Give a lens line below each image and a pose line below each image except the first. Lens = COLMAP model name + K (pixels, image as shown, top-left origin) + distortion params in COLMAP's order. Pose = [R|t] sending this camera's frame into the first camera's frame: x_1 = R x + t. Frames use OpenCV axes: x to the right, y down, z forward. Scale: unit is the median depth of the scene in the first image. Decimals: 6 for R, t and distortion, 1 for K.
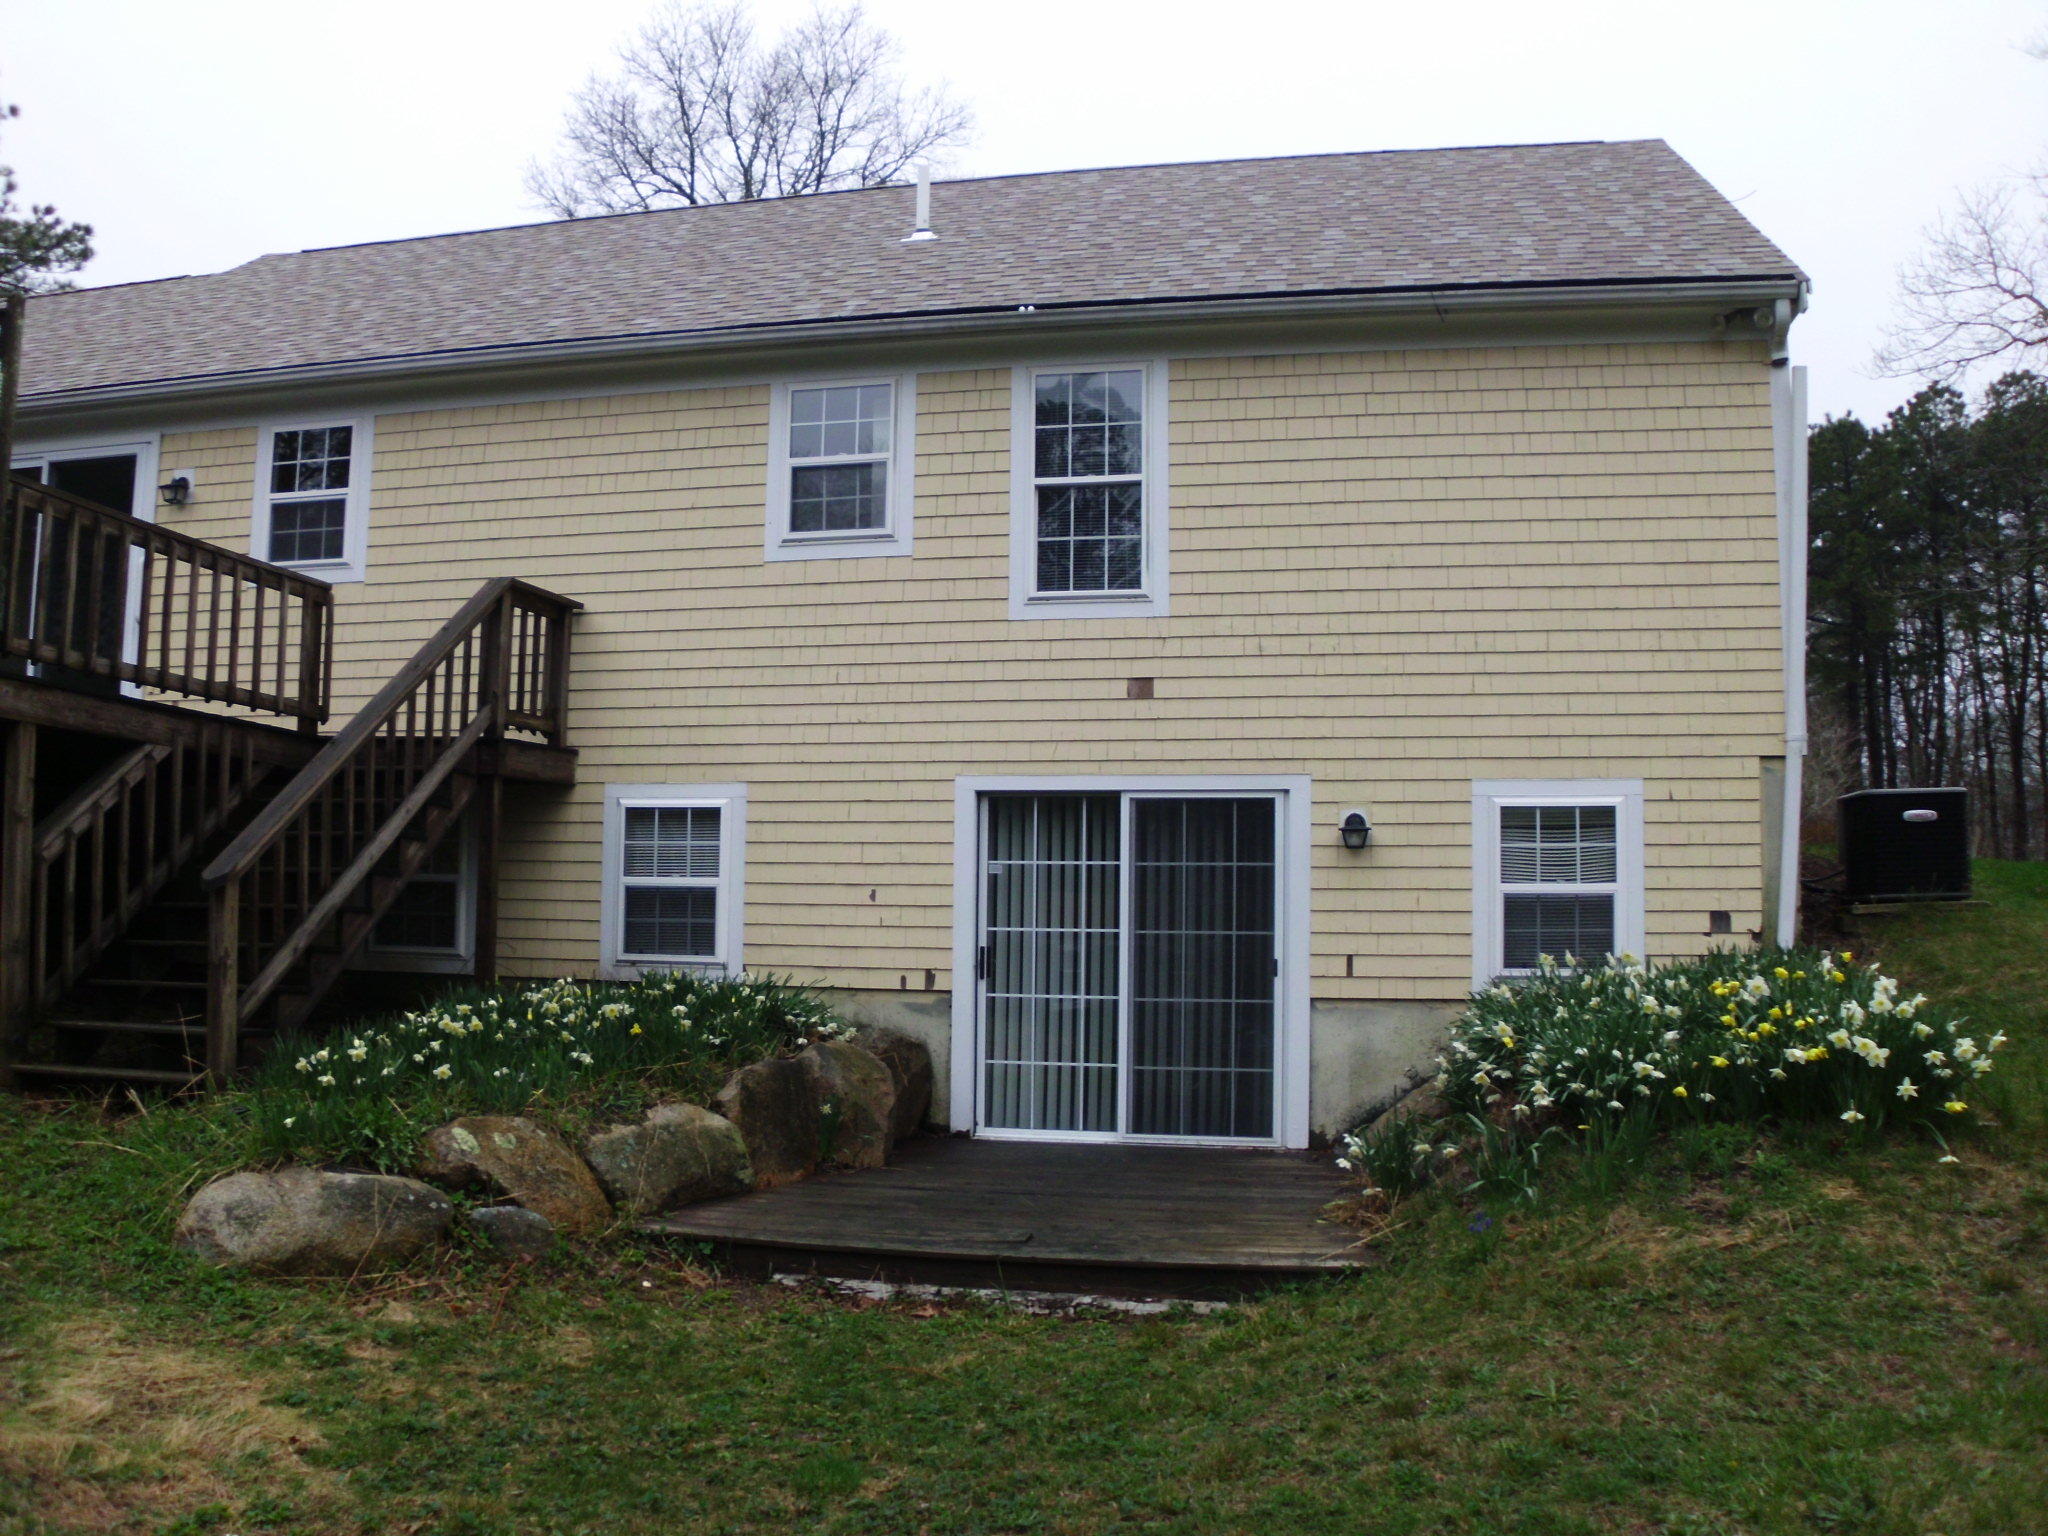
lens RADIAL K [[1712.8, 0, 1014.3], [0, 1712.8, 770.1], [0, 0, 1]] dist [-0.213936, 0.125906]
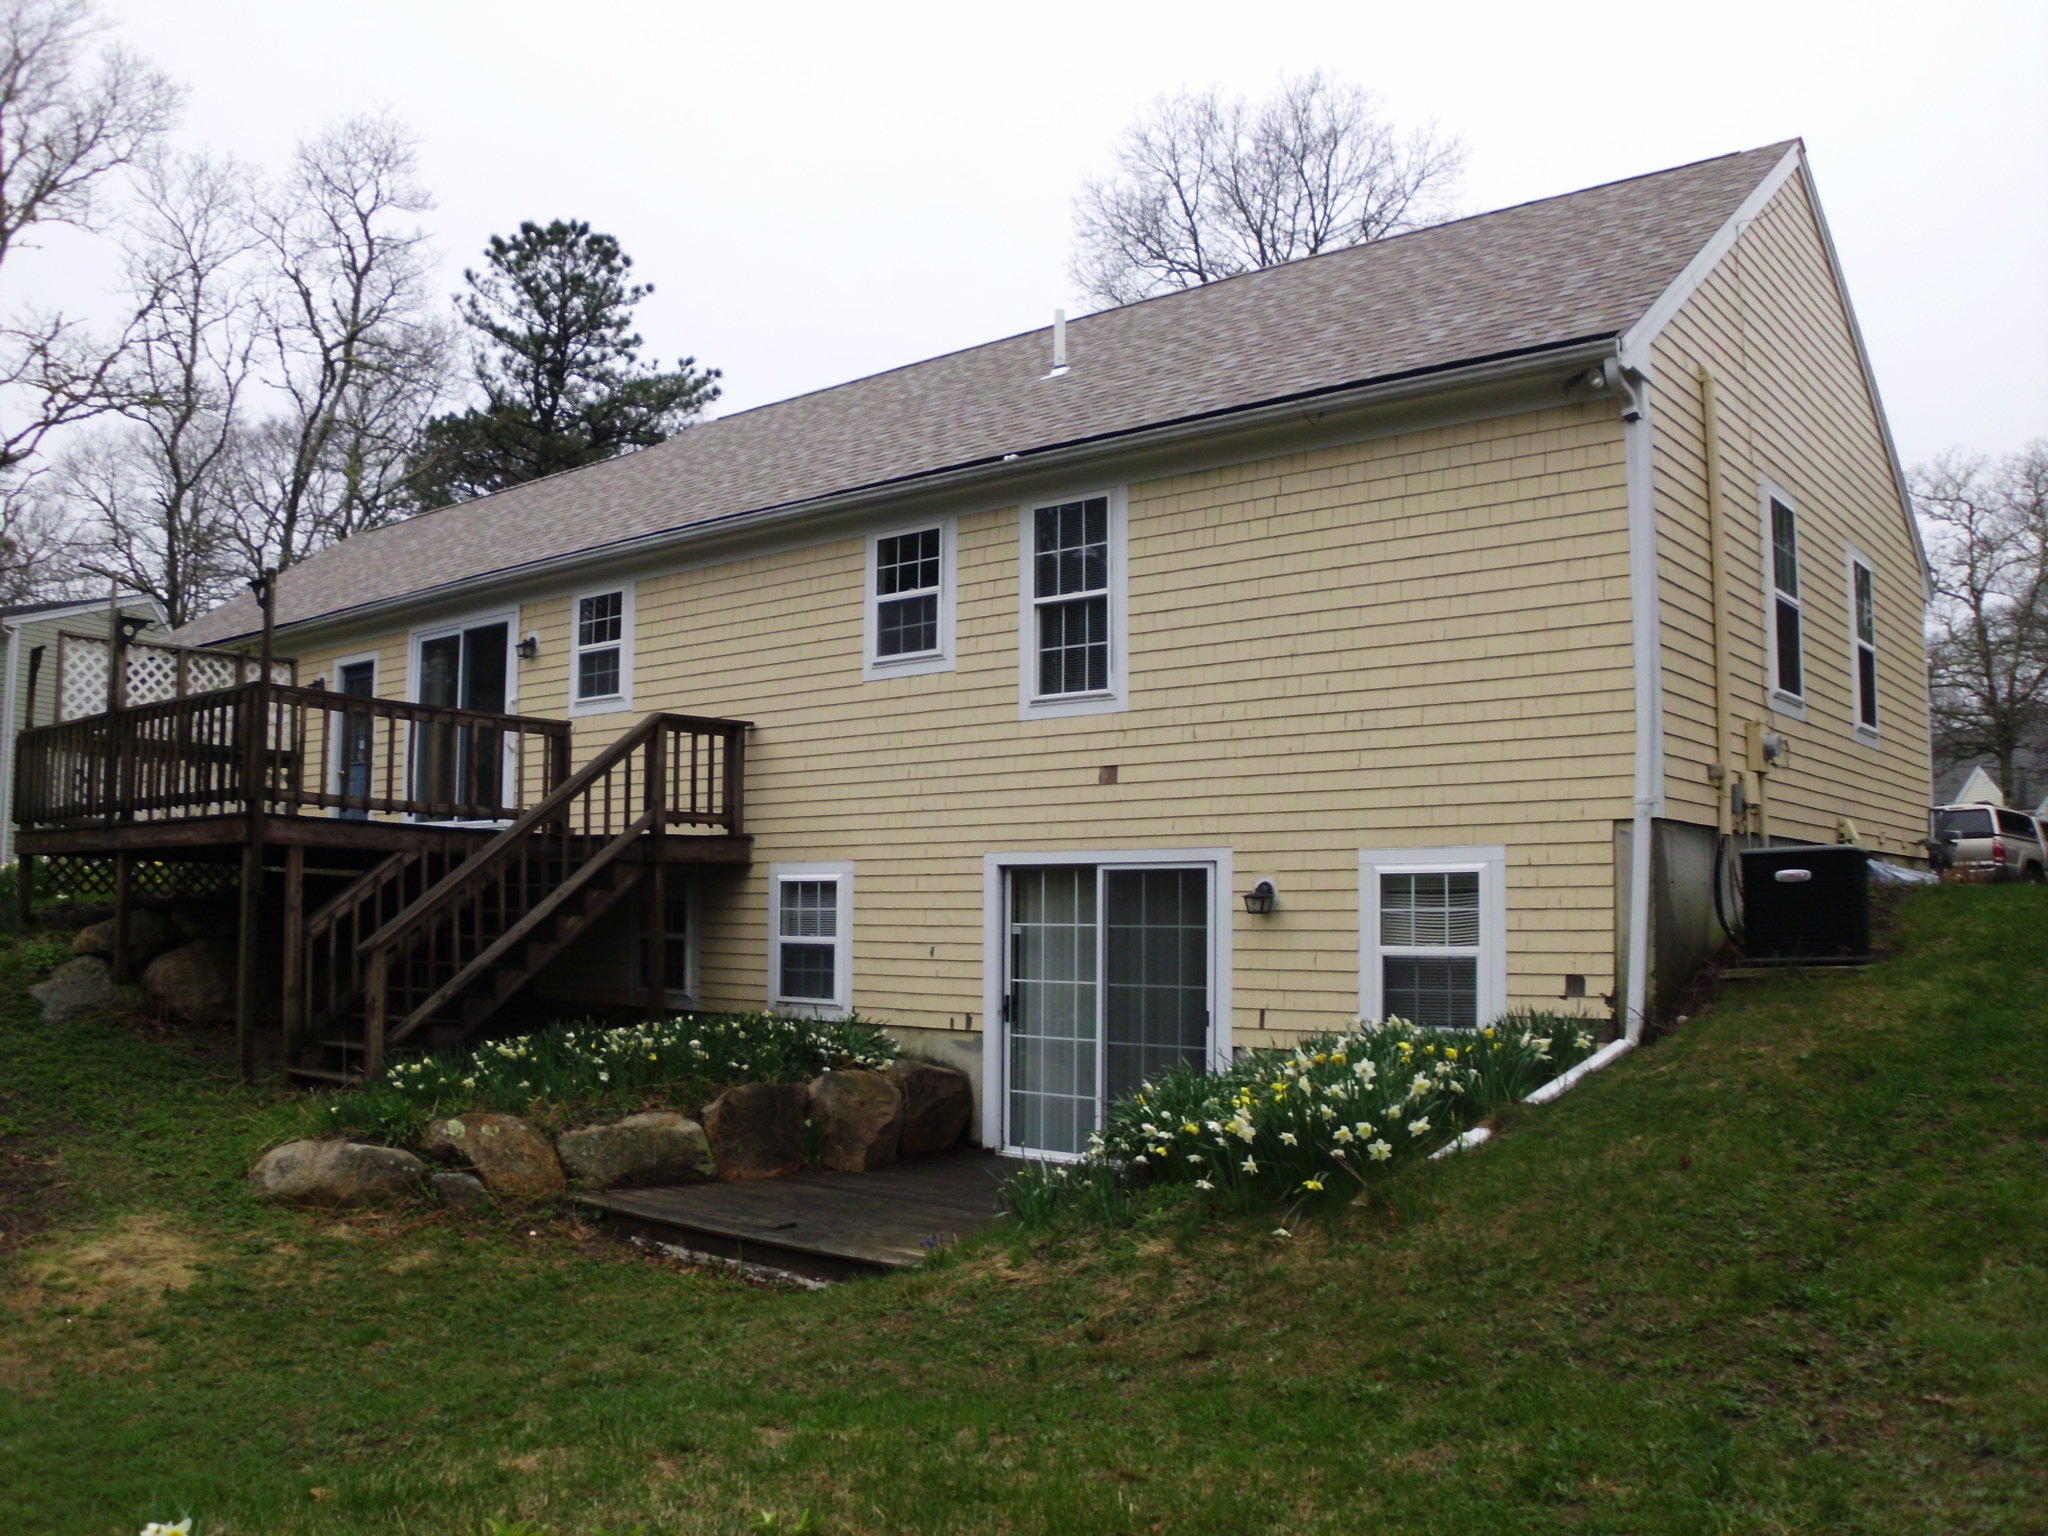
lens RADIAL K [[1712.8, 0, 1016.1], [0, 1712.8, 768.6], [0, 0, 1]] dist [-0.213936, 0.125906]
pose [[0.886026, -0.046693, -0.461278, 0.566986], [0.043891, 0.998895, -0.016806, -0.036157], [0.461553, -0.005356, 0.887096, -0.059417]]
